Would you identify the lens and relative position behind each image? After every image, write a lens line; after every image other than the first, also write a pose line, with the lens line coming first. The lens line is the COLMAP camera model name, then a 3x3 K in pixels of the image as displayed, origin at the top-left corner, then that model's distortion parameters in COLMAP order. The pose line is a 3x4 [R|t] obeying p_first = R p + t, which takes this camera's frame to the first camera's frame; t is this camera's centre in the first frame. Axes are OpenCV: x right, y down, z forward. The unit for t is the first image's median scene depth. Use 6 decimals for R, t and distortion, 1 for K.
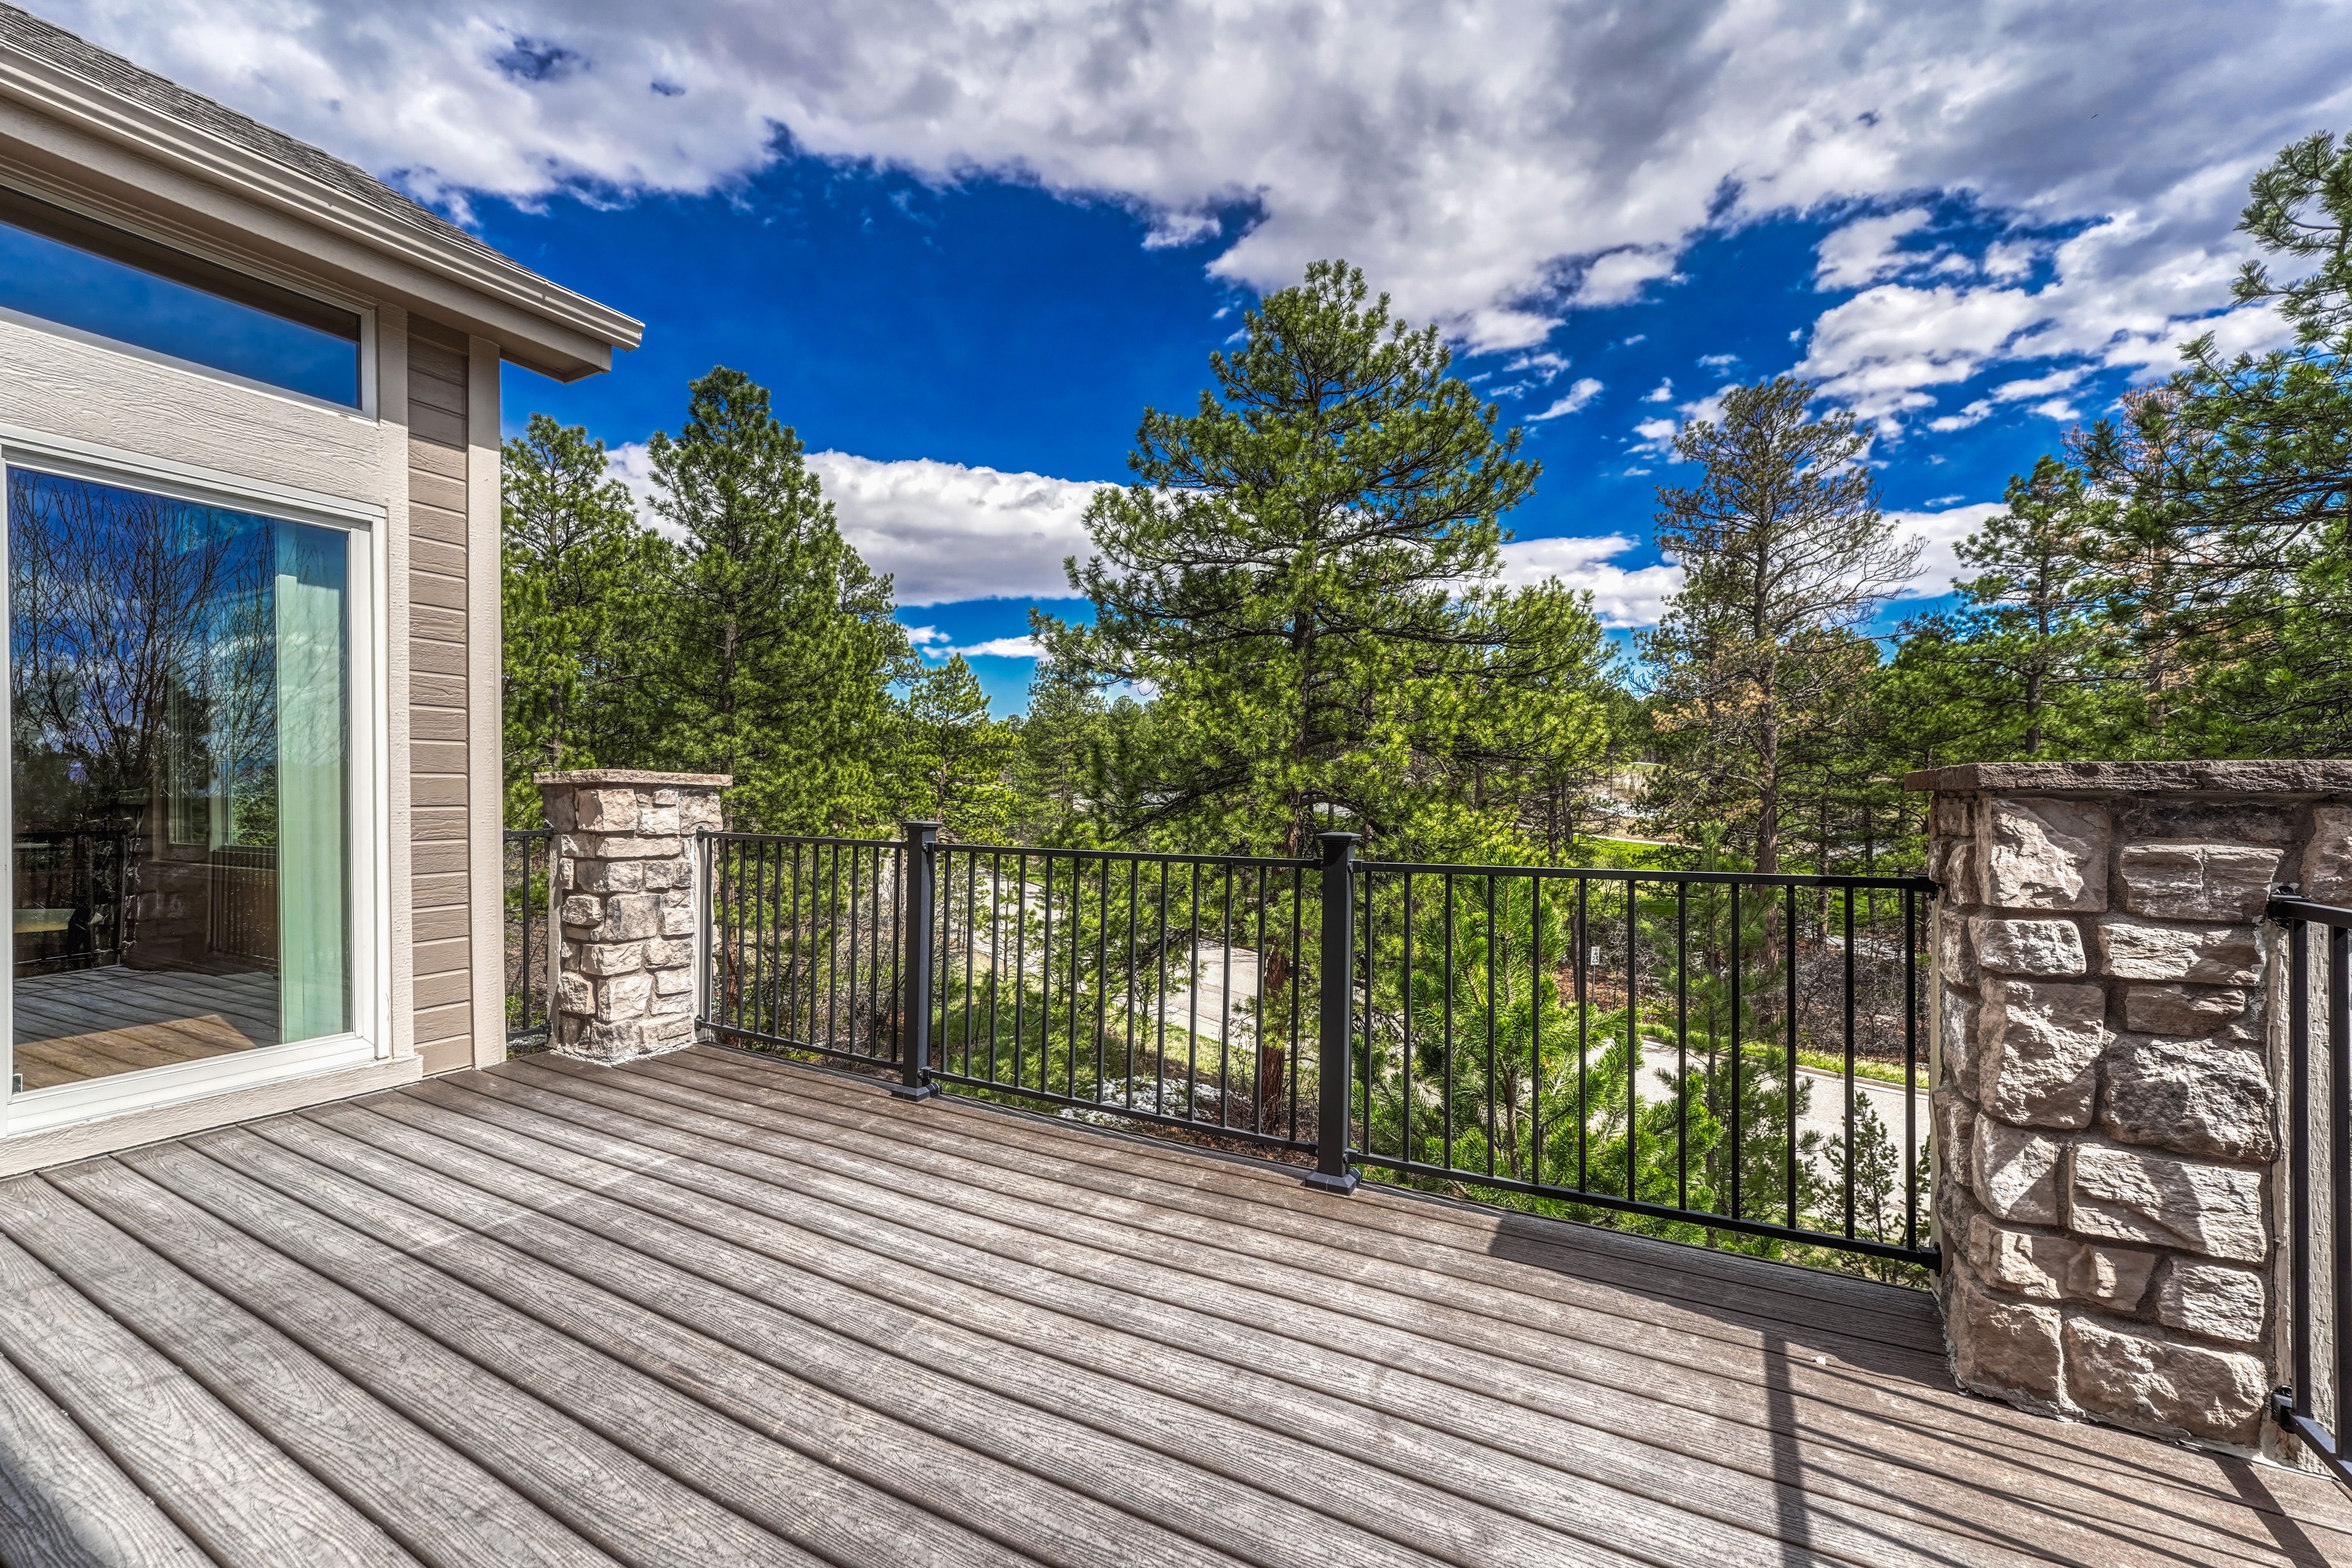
lens RADIAL K [[953.1, 0, 1180.0], [0, 953.1, 792.6], [0, 0, 1]] dist [-0.004102, 0.002477]
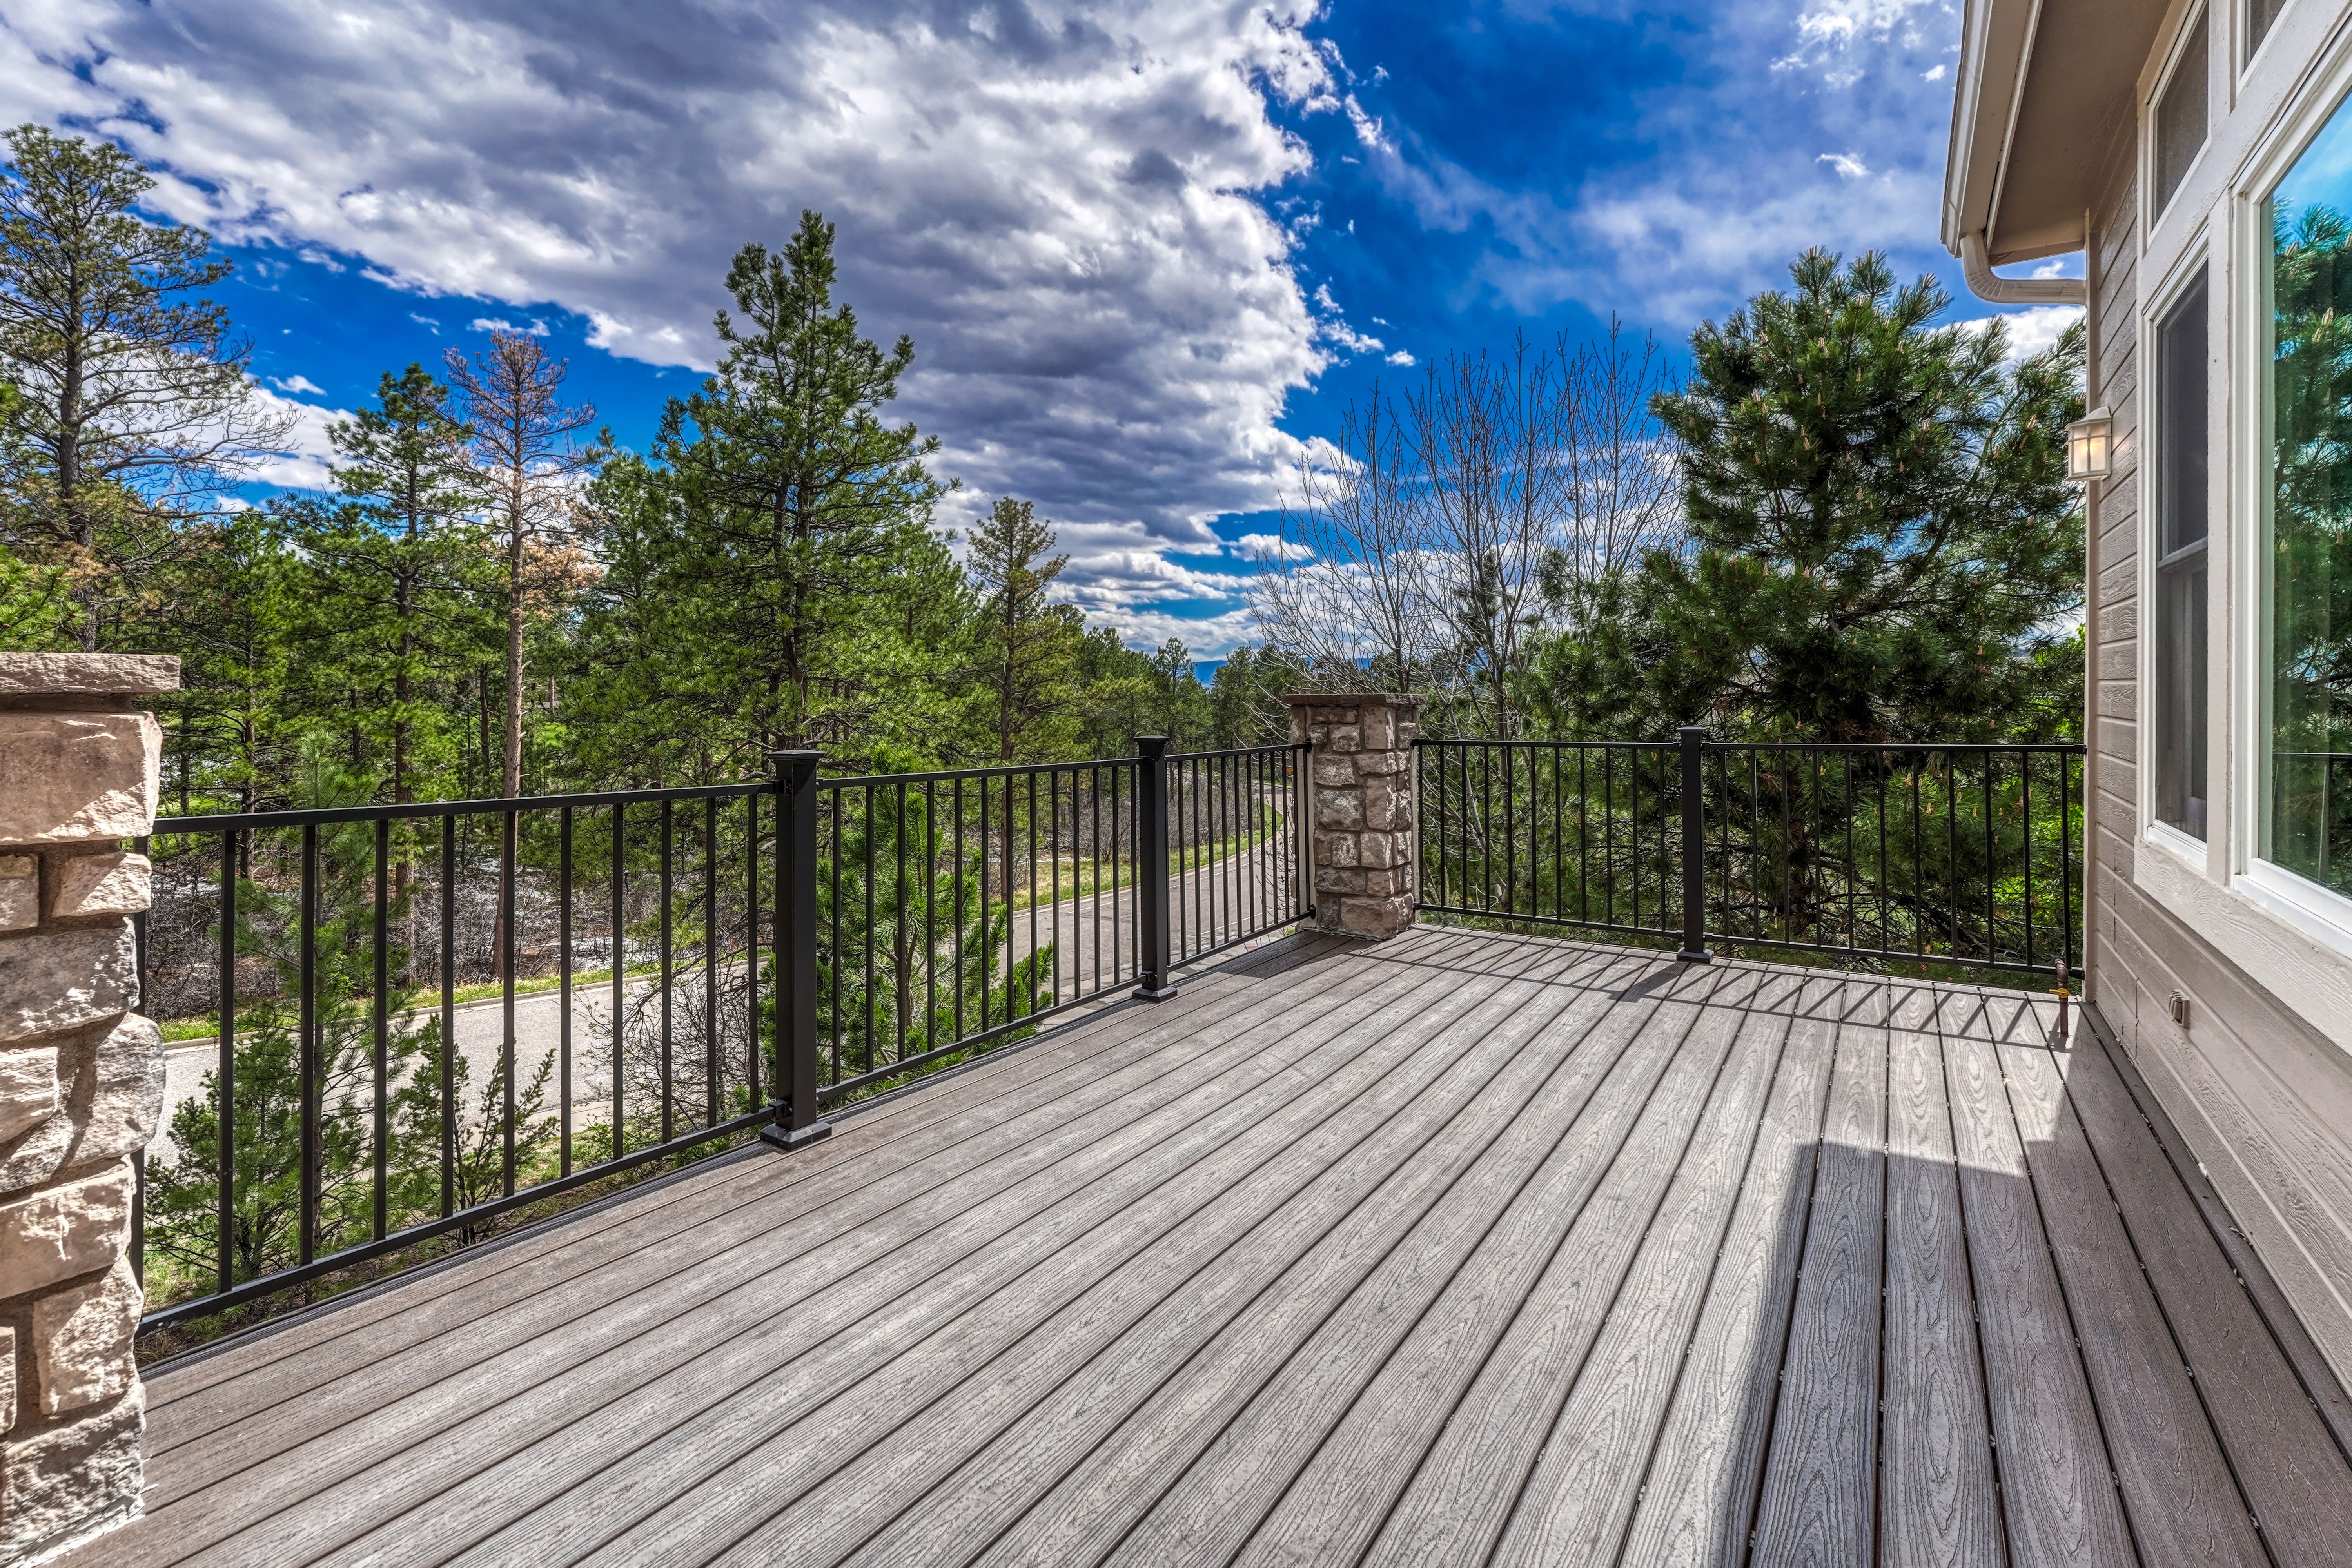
lens RADIAL K [[1038.4, 0, 1185.1], [0, 1038.4, 704.7], [0, 0, 1]] dist [0.003386, 0.001303]
pose [[0.104602, -0.007413, 0.994487, -0.106293], [-0.002420, 0.999967, 0.007708, -0.000982], [-0.994511, -0.003213, 0.104580, 0.066860]]
